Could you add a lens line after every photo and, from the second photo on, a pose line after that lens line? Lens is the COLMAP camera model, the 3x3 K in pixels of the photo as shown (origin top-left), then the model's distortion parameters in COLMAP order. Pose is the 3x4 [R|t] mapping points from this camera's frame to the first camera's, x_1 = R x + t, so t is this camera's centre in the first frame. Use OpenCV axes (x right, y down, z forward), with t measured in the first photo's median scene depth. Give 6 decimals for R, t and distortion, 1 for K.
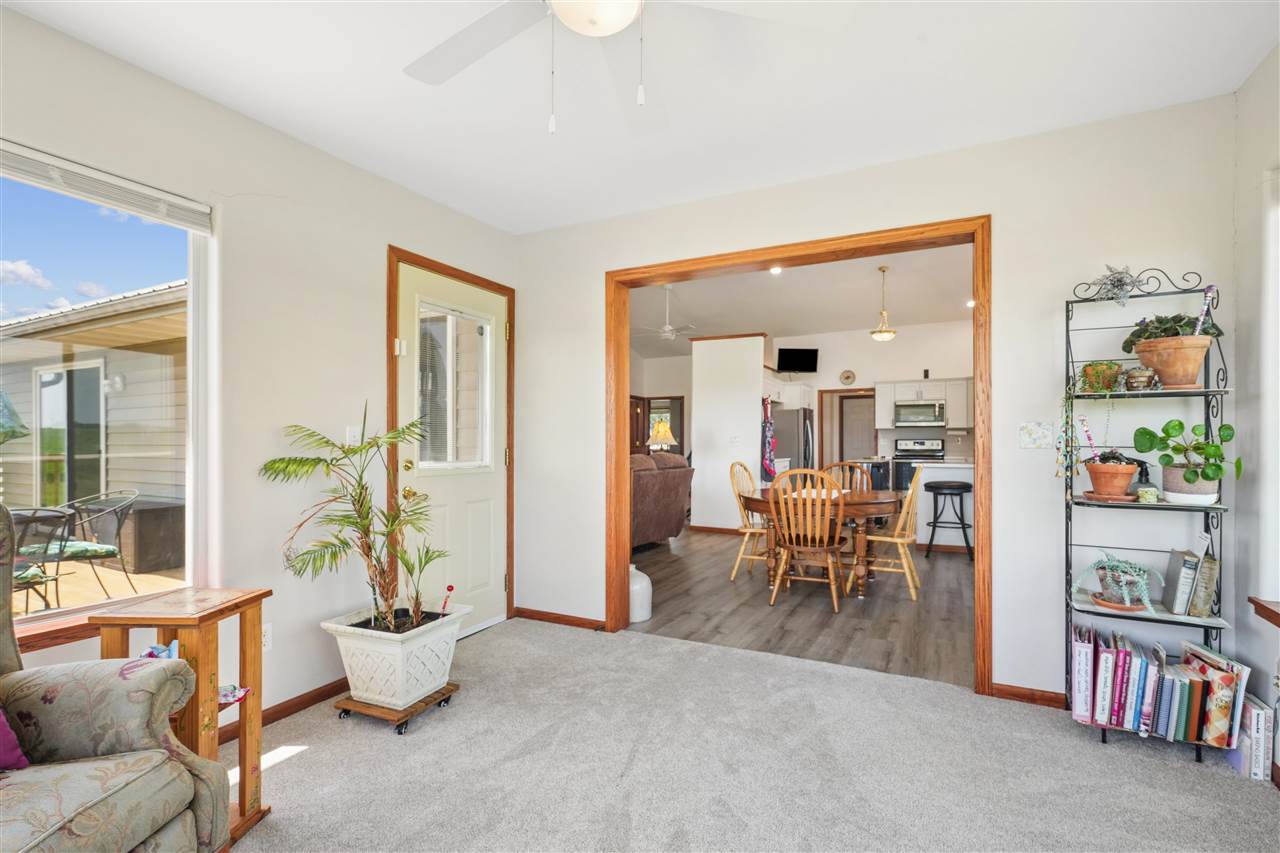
lens RADIAL K [[585.3, 0, 643.5], [0, 585.3, 431.9], [0, 0, 1]] dist [0.000249, 0.000129]
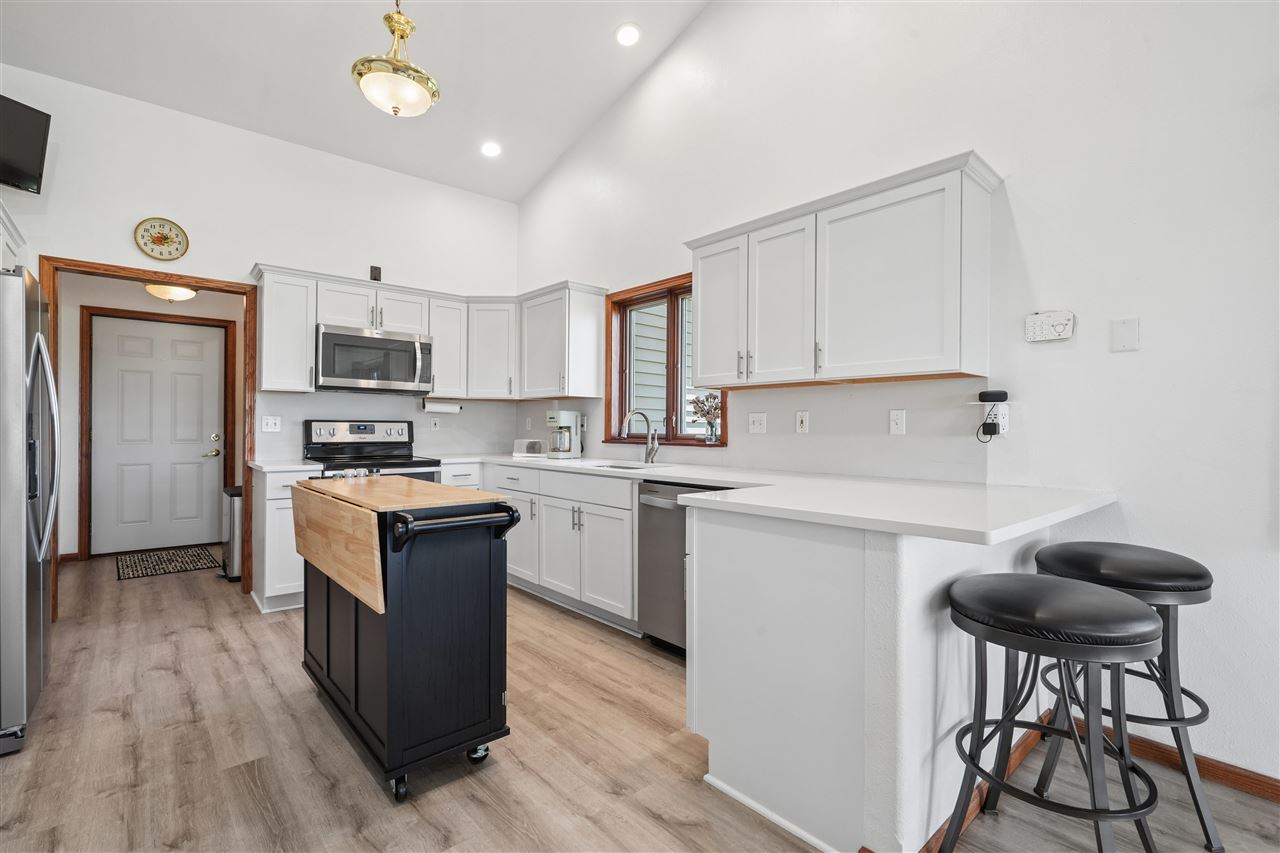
lens RADIAL K [[580.3, 0, 643.6], [0, 580.3, 426.7], [0, 0, 1]] dist [0.000389, 0.000108]
pose [[0.361112, 0.004255, 0.932513, 0.139630], [-0.021551, 0.999761, 0.003784, 0.011670], [-0.932273, -0.021463, 0.361118, 0.645681]]
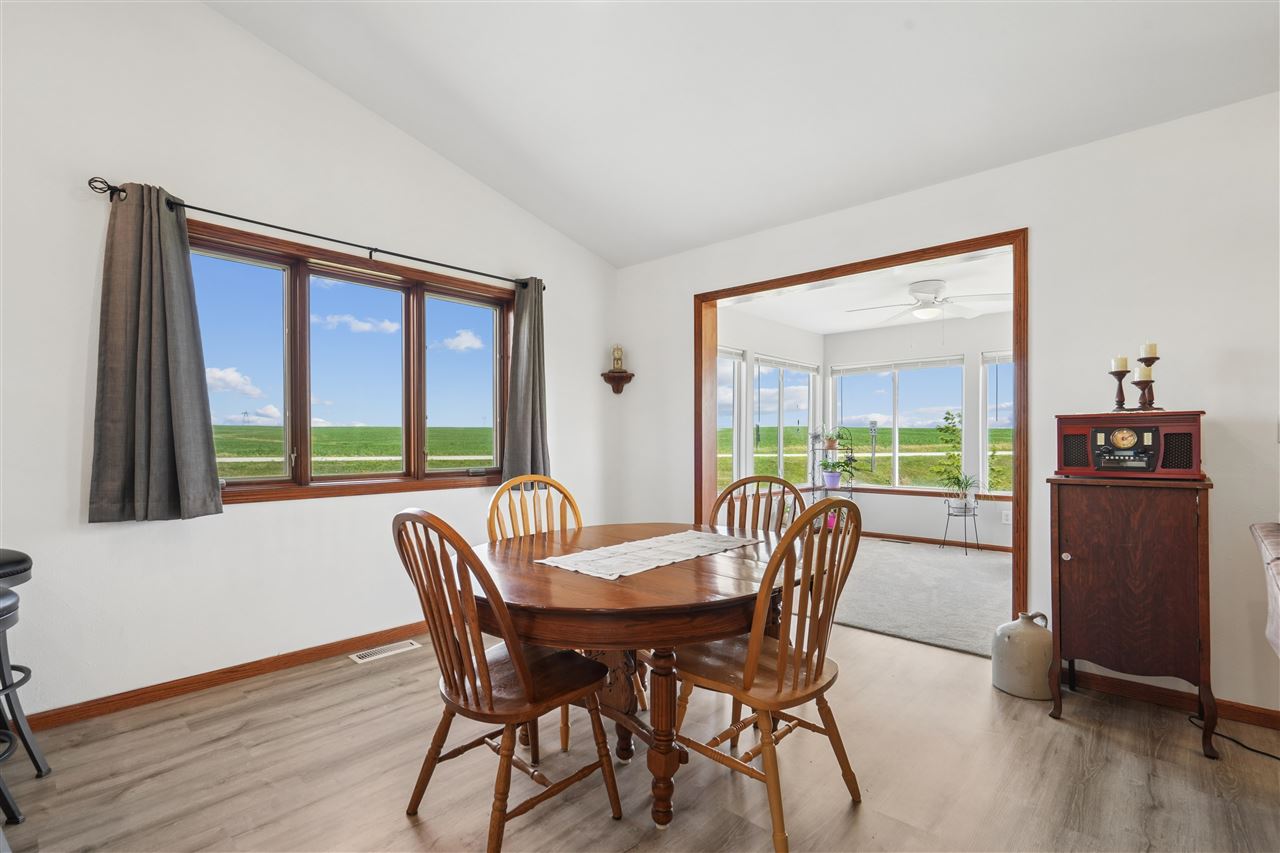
lens RADIAL K [[592.1, 0, 638.9], [0, 592.1, 442.9], [0, 0, 1]] dist [-0.001039, 0.000308]
pose [[-0.961540, -0.000223, 0.274666, 0.093101], [-0.003451, 0.999931, -0.011272, 0.013009], [-0.274644, -0.011786, -0.961474, 0.695106]]
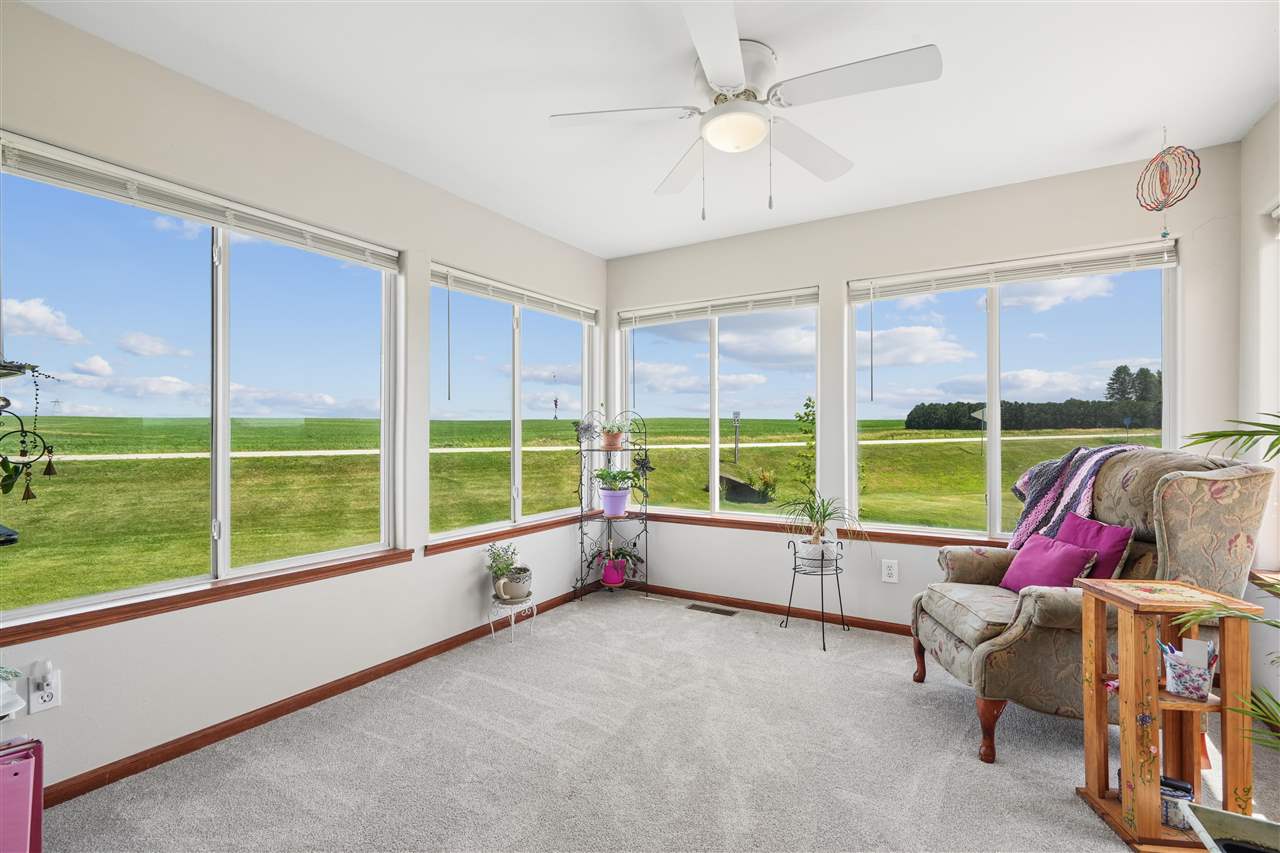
lens RADIAL K [[558.9, 0, 656.9], [0, 558.9, 429.5], [0, 0, 1]] dist [-0.000202, 0.000000]
pose [[-0.997941, 0.005519, 0.063896, 0.014329], [0.004379, 0.999829, -0.017965, 0.005313], [-0.063984, -0.017649, -0.997795, 0.357776]]
